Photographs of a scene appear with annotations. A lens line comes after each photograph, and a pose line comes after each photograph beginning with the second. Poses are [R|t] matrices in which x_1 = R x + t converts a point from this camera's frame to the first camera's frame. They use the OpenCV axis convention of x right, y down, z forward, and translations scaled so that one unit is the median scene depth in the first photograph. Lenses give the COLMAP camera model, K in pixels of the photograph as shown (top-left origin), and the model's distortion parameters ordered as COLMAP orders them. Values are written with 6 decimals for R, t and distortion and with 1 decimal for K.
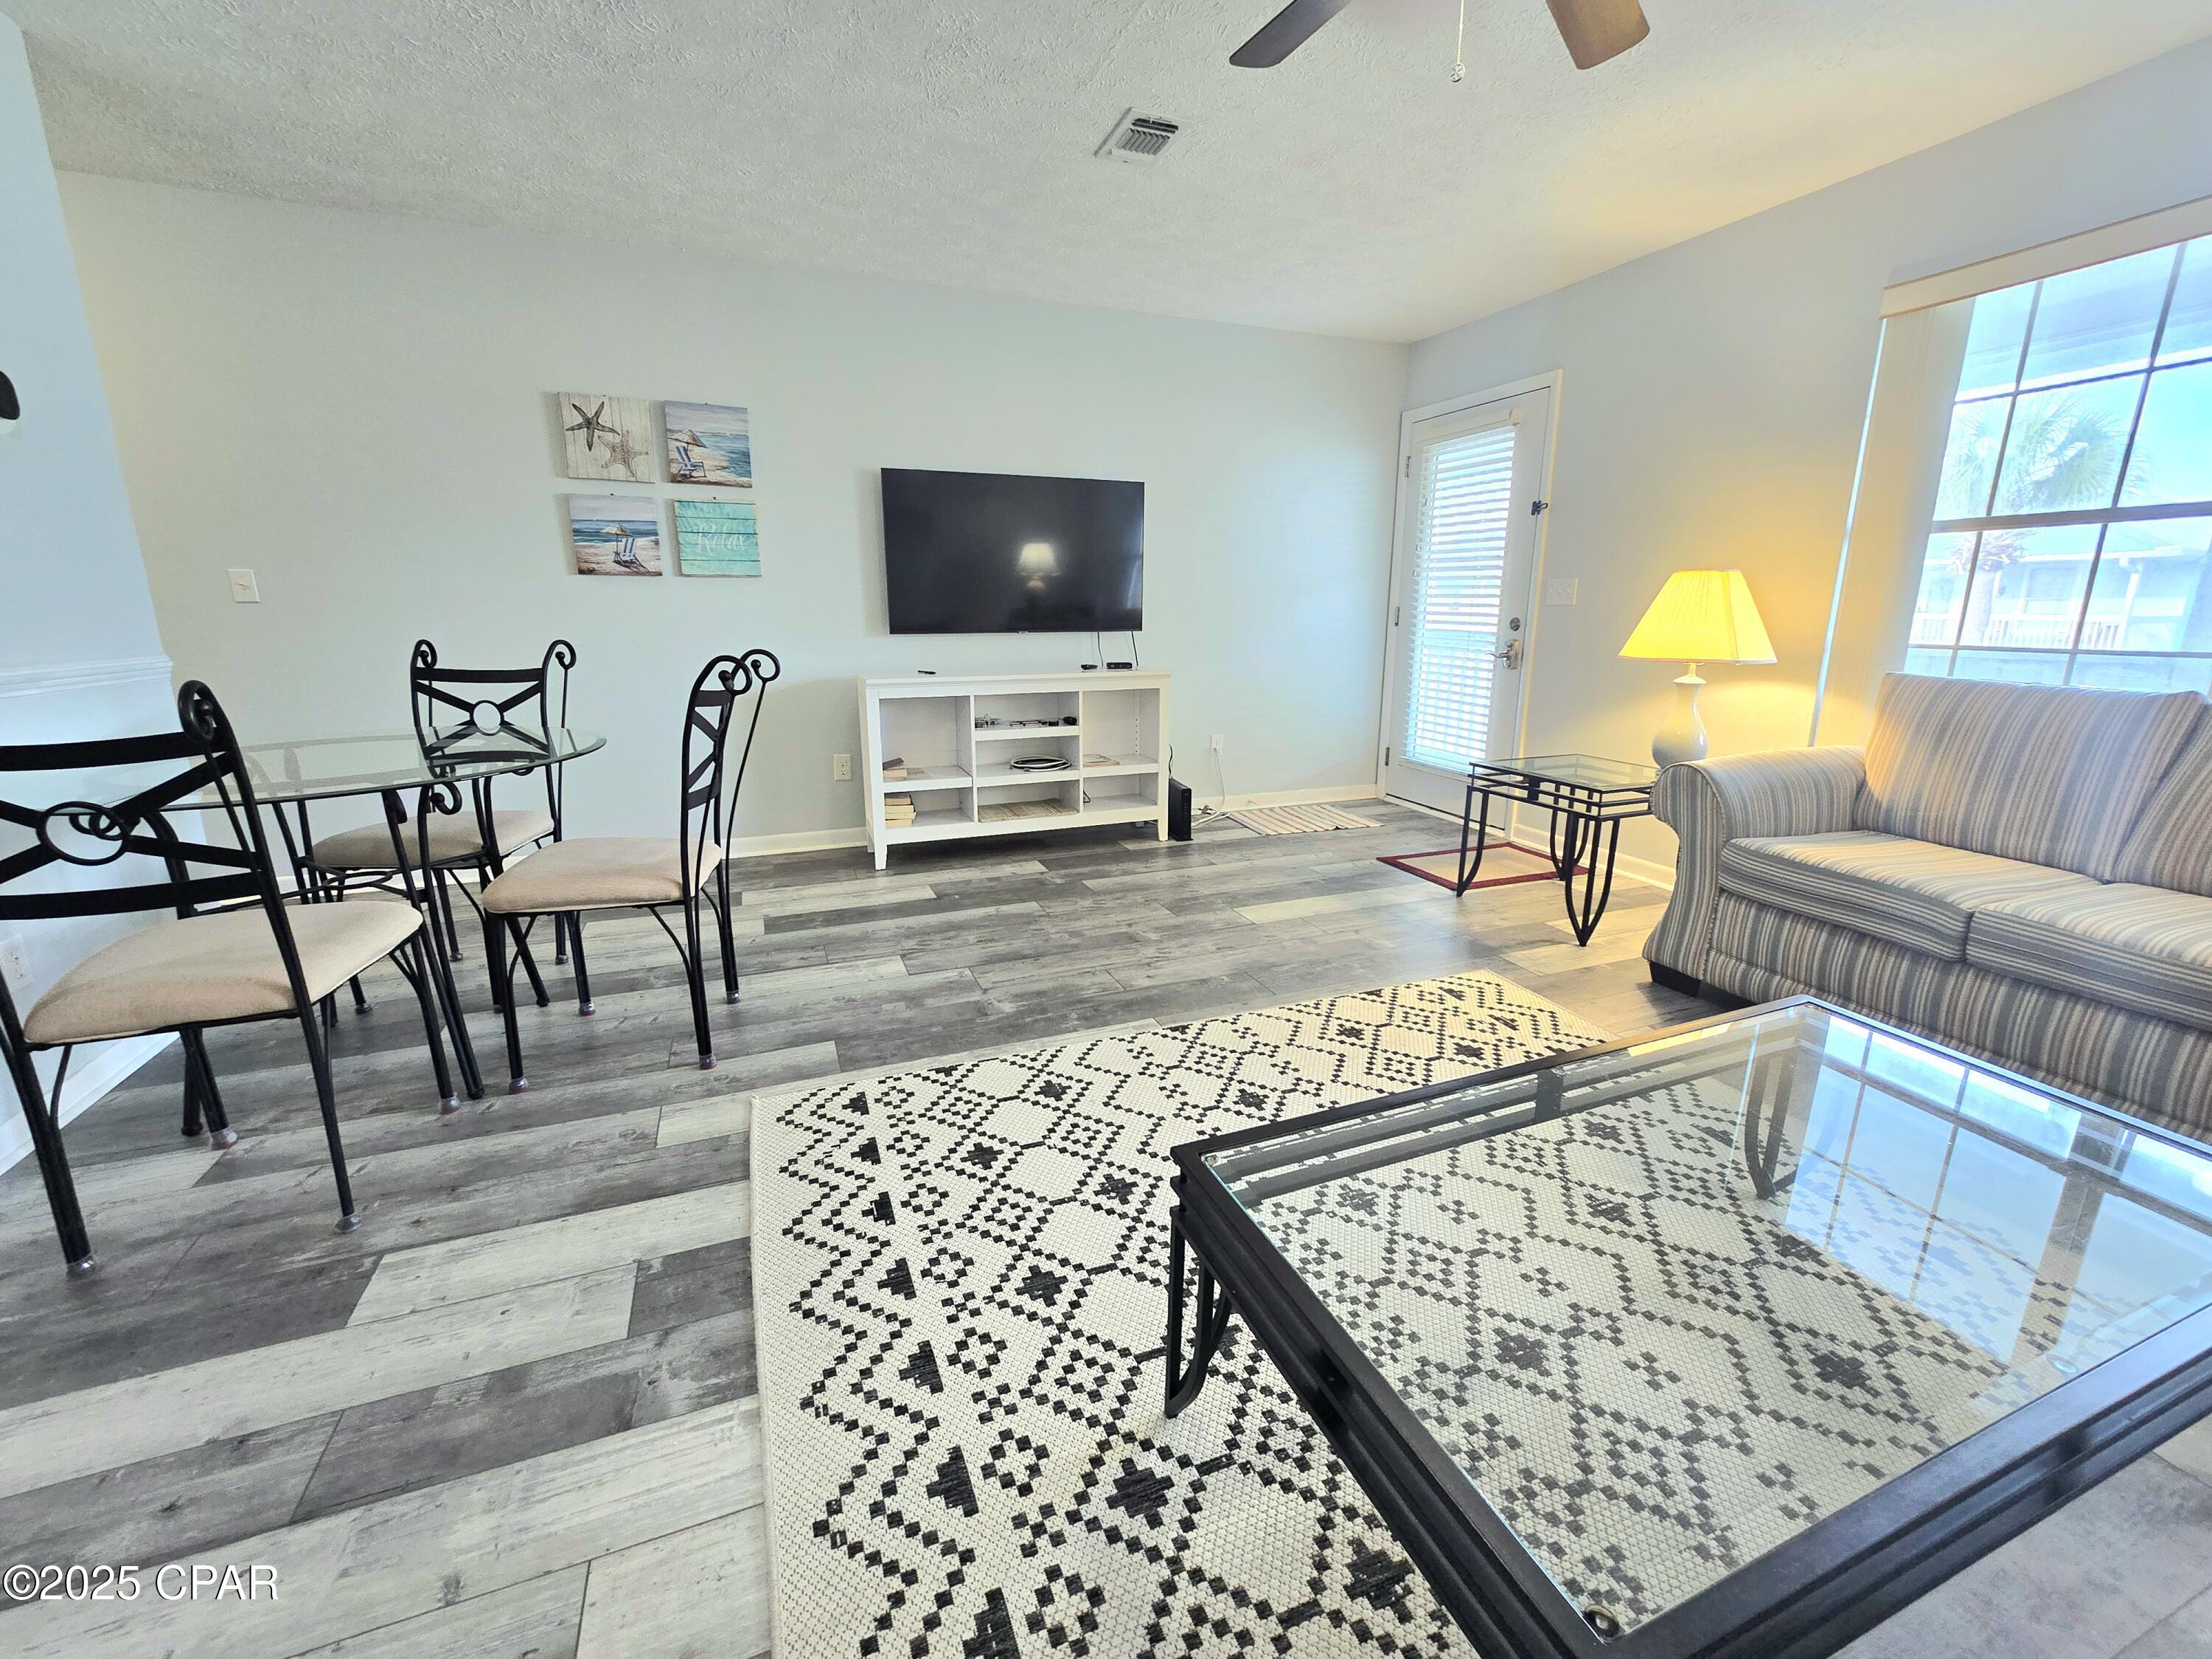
lens RADIAL K [[895.8, 0, 1113.7], [0, 895.8, 825.3], [0, 0, 1]] dist [-0.007065, -0.000210]
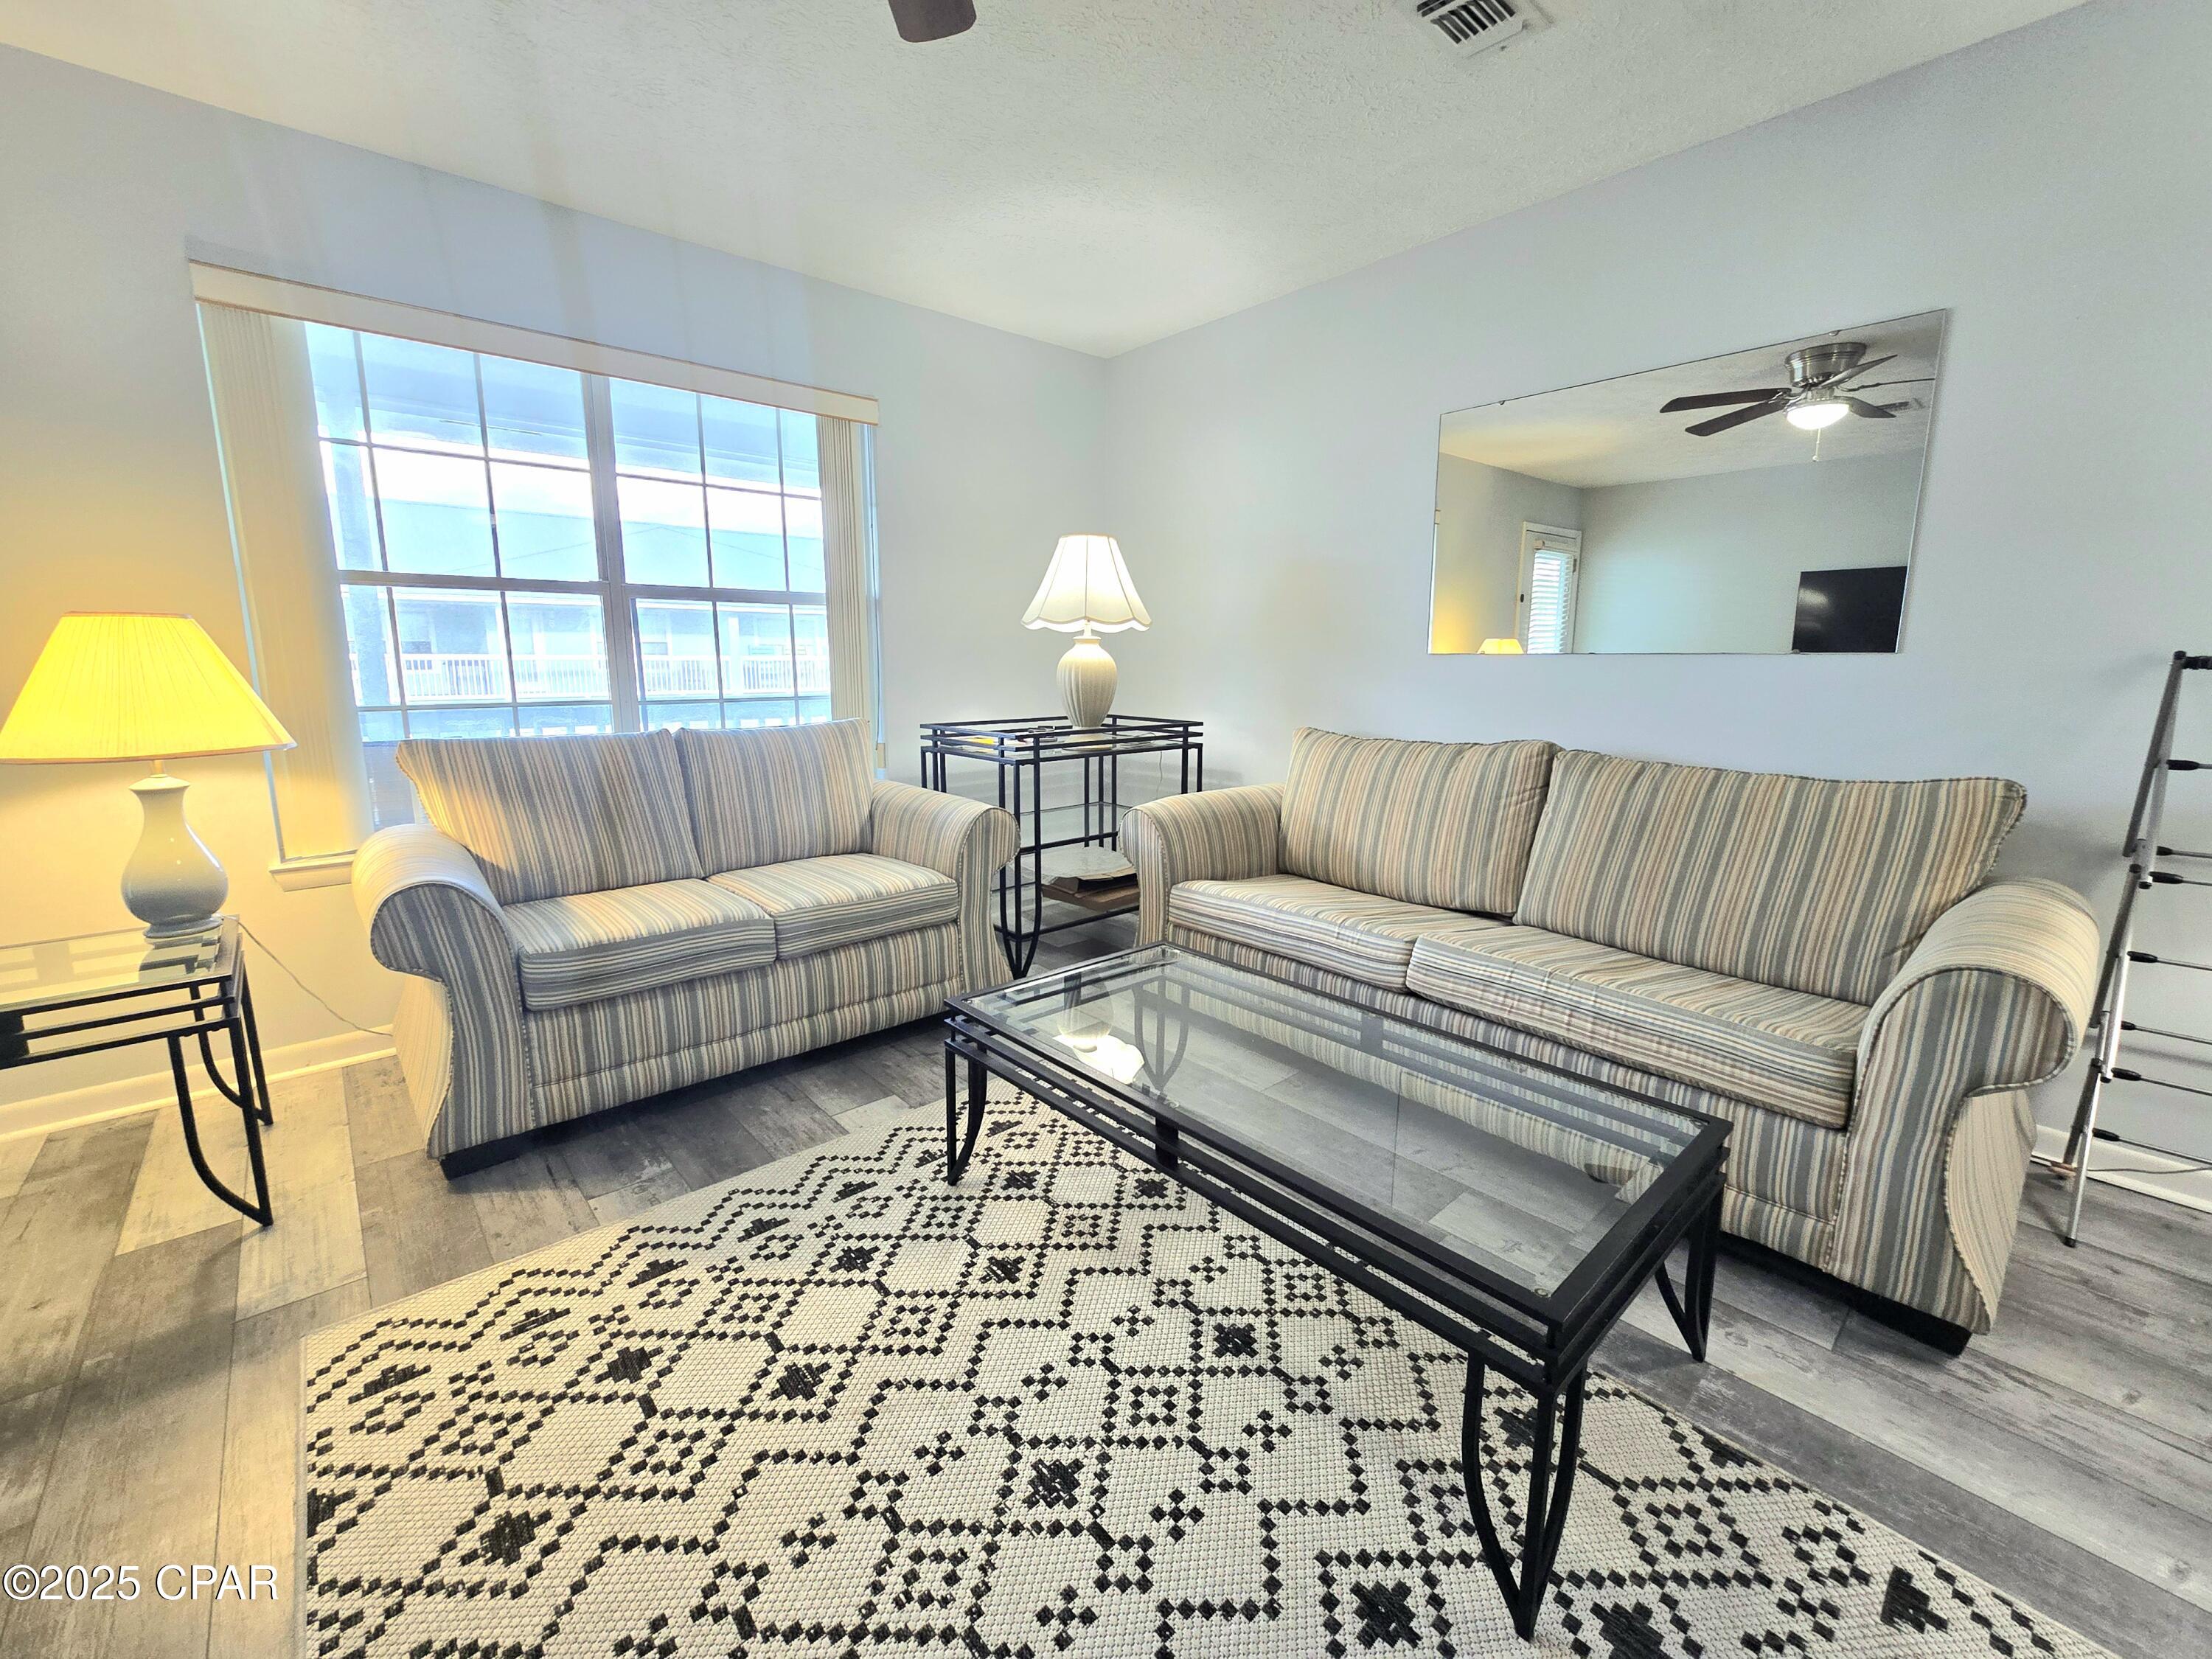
lens RADIAL K [[908.2, 0, 1113.8], [0, 908.2, 812.6], [0, 0, 1]] dist [-0.002797, -0.000112]
pose [[-0.339001, -0.162835, 0.926587, -0.324876], [0.221334, 0.943458, 0.246777, -0.257691], [-0.914379, 0.288743, -0.283792, 0.958760]]
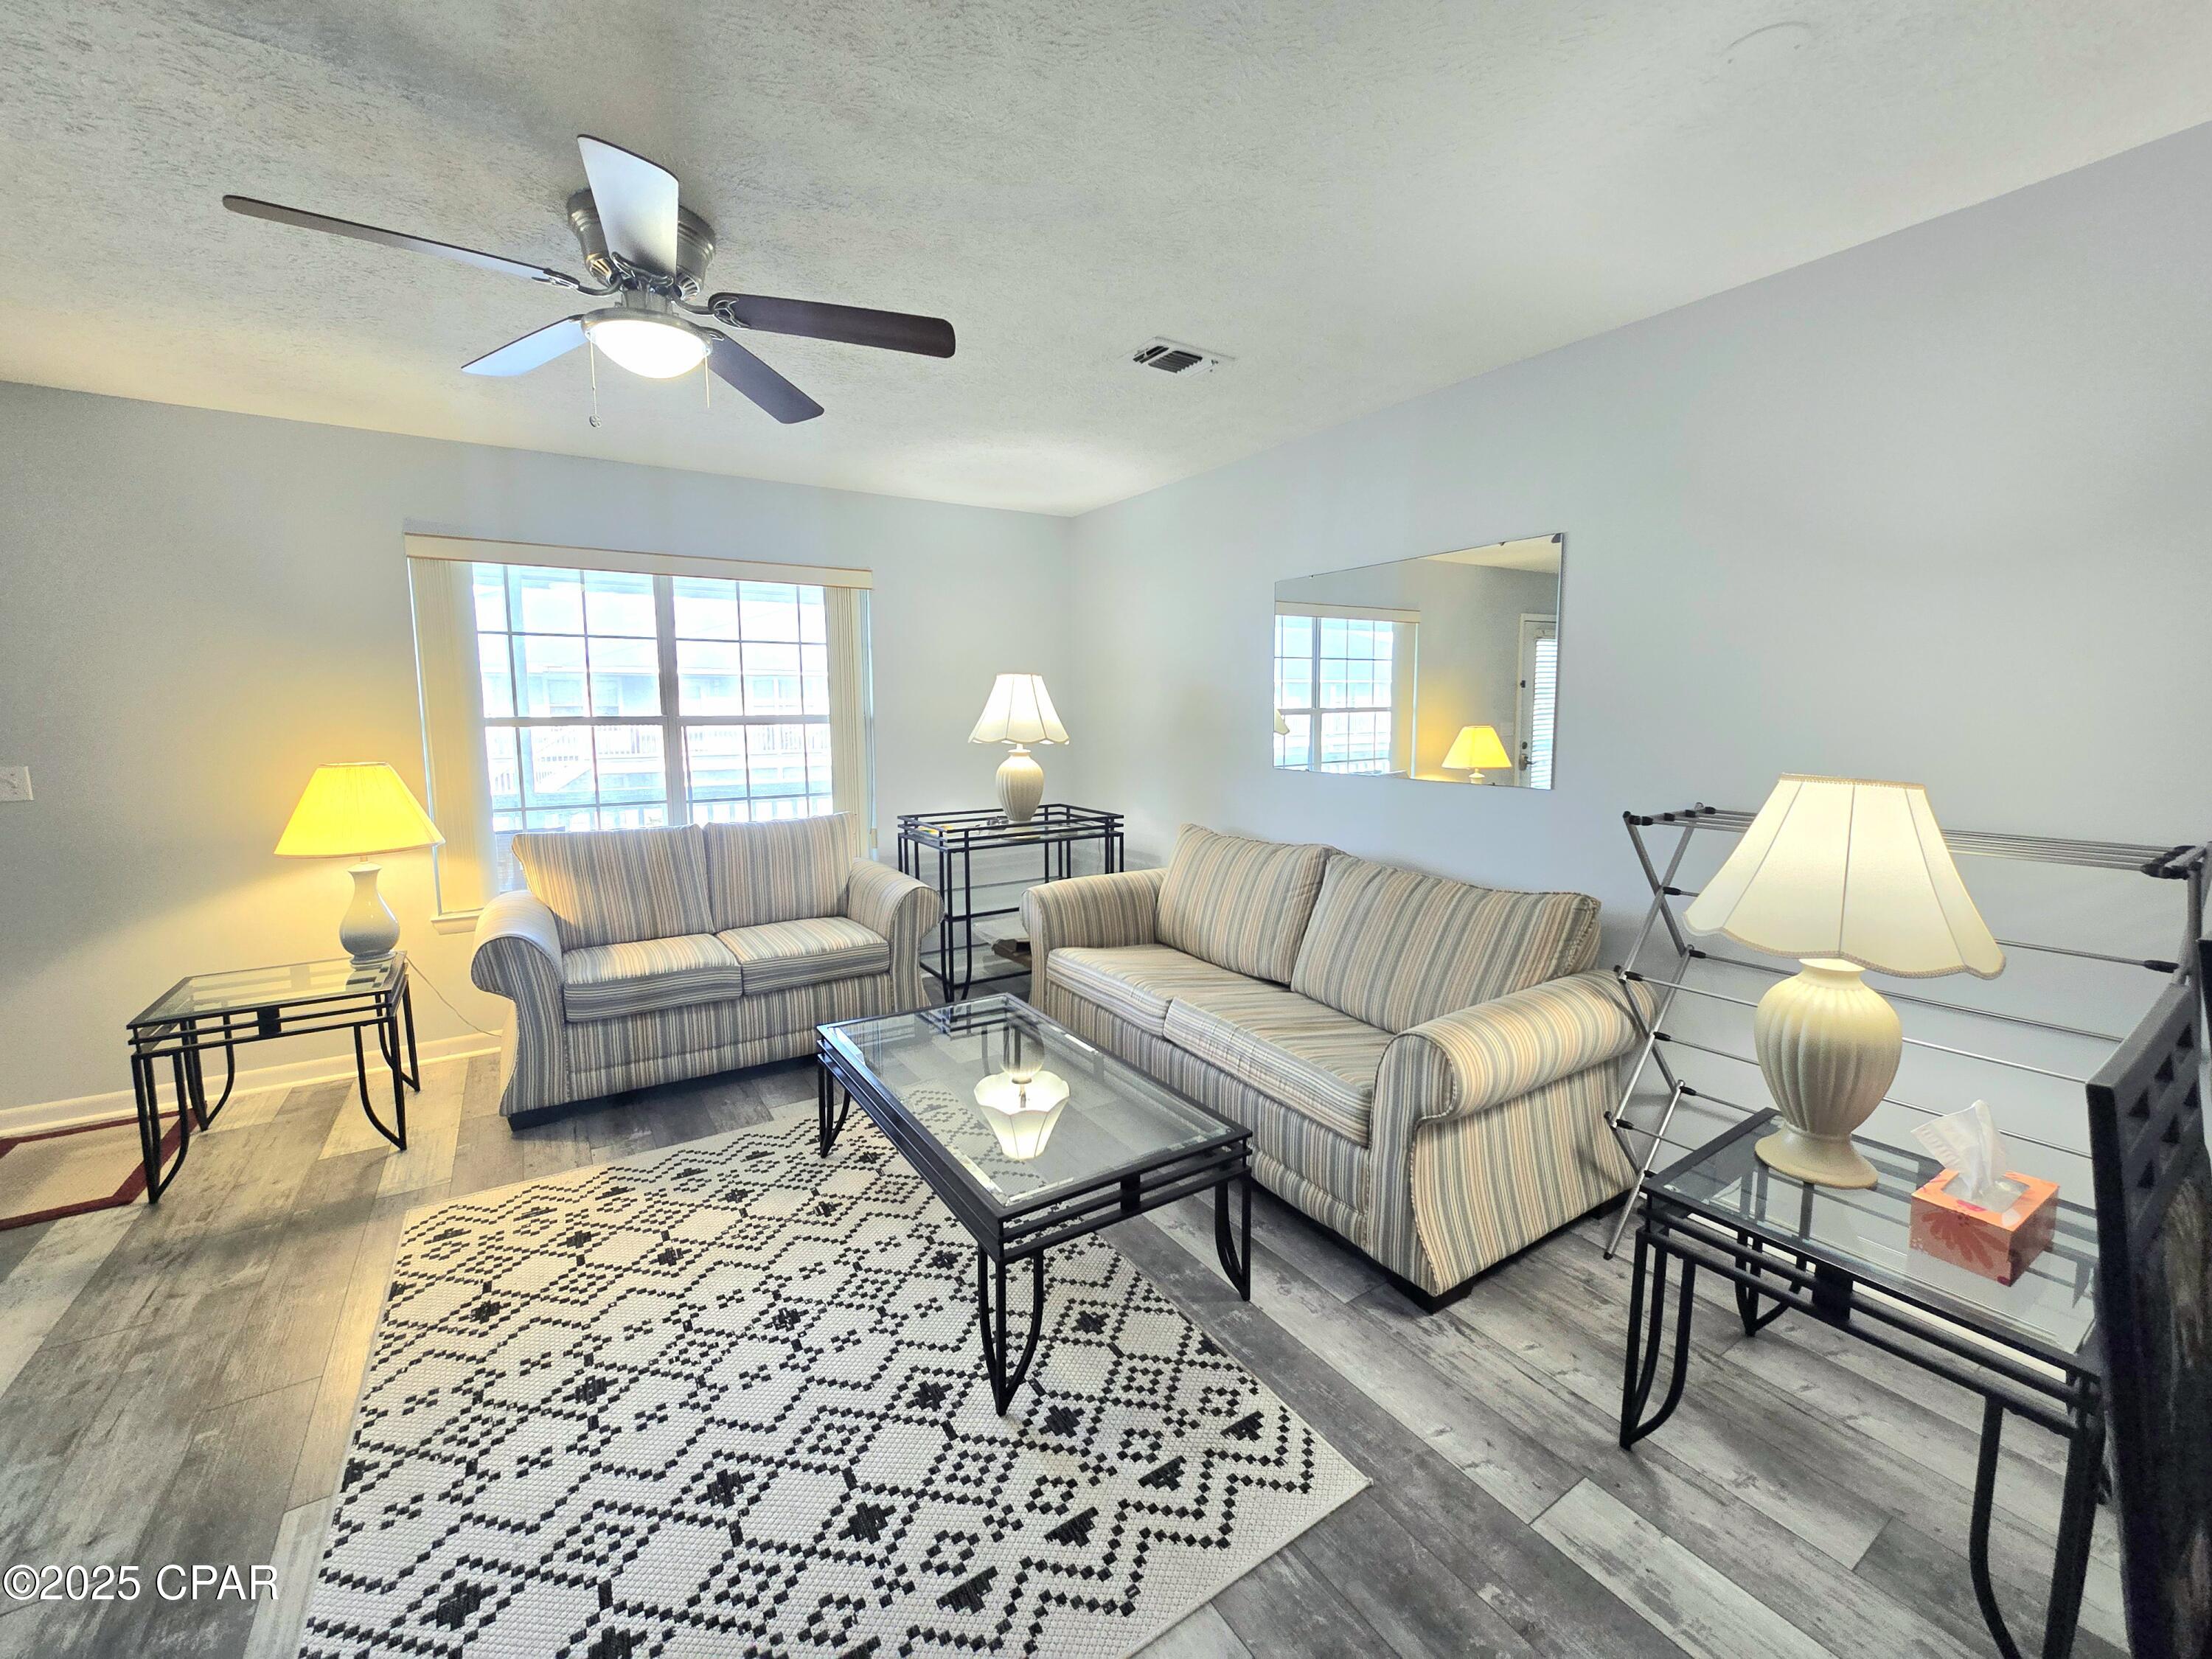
lens RADIAL K [[903.8, 0, 1112.7], [0, 903.8, 813.8], [0, 0, 1]] dist [-0.001464, -0.000551]
pose [[-0.191975, -0.115750, 0.974550, -0.881469], [0.236998, 0.958162, 0.160489, -0.312161], [-0.952354, 0.261776, -0.156510, 0.561103]]
